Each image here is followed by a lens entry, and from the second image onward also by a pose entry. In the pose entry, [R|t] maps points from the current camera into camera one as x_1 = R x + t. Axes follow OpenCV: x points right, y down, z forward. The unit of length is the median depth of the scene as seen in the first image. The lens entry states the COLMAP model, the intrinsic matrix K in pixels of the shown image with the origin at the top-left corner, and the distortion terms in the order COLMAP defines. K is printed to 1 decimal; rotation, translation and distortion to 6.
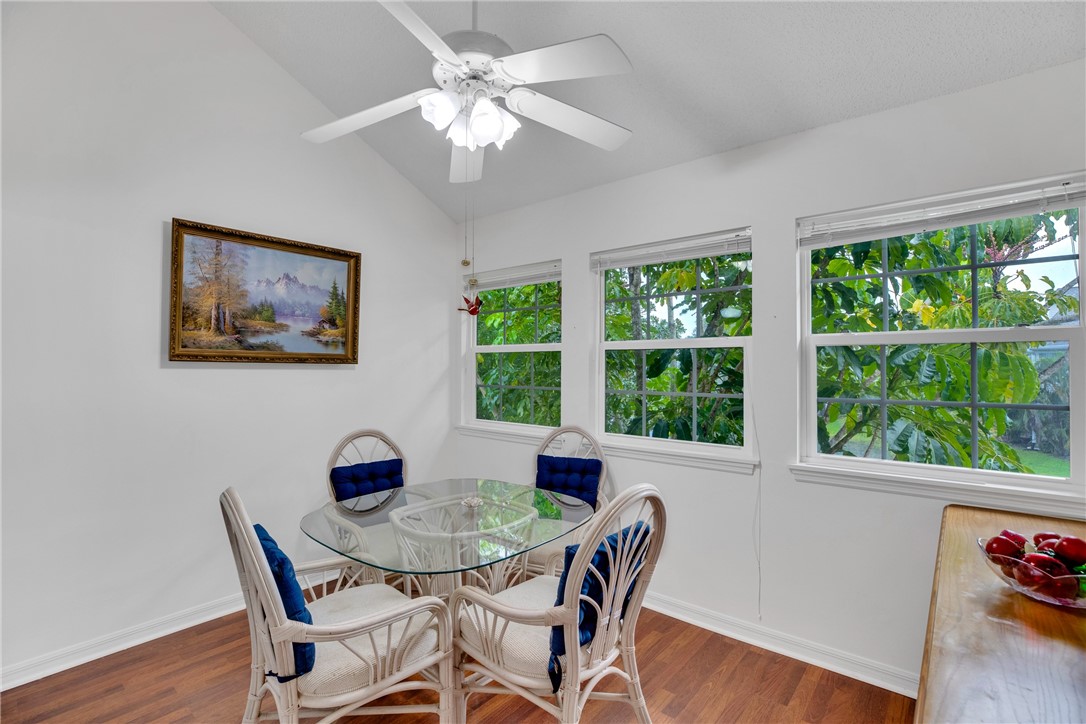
lens RADIAL K [[495.9, 0, 546.0], [0, 495.9, 360.4], [0, 0, 1]] dist [-0.047752, 0.012559]
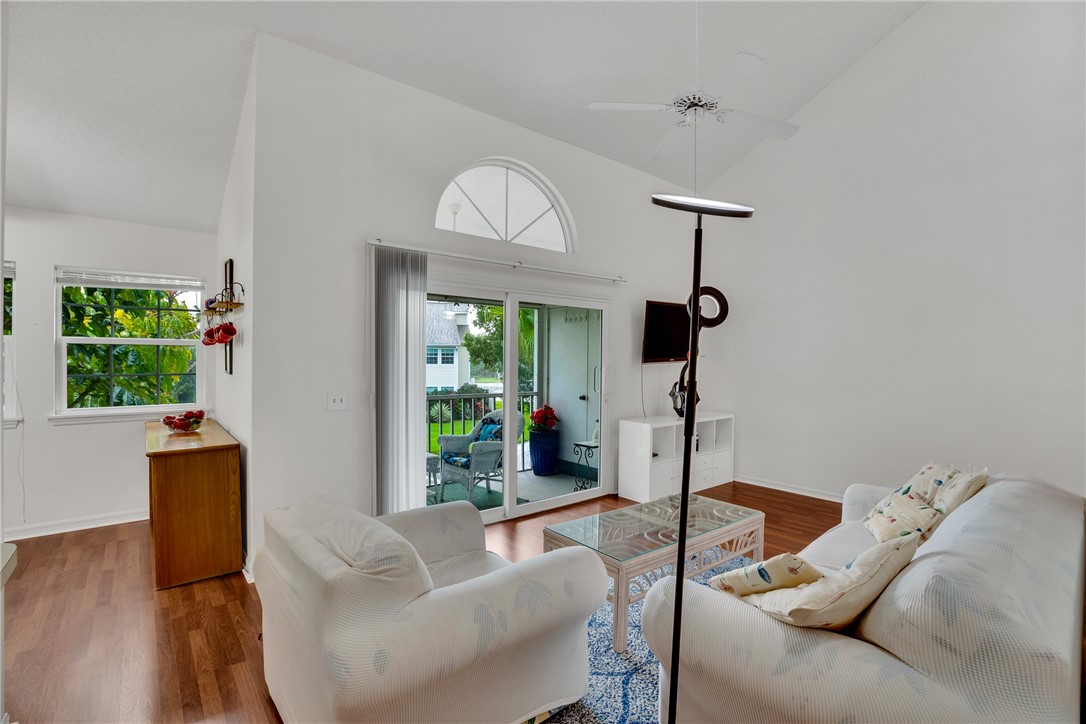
lens RADIAL K [[504.9, 0, 544.5], [0, 504.9, 355.8], [0, 0, 1]] dist [-0.014999, -0.000468]
pose [[0.180461, -0.001242, 0.983581, -0.786667], [-0.010596, 0.999939, 0.003207, -0.010522], [-0.983525, -0.011001, 0.180437, -0.869278]]
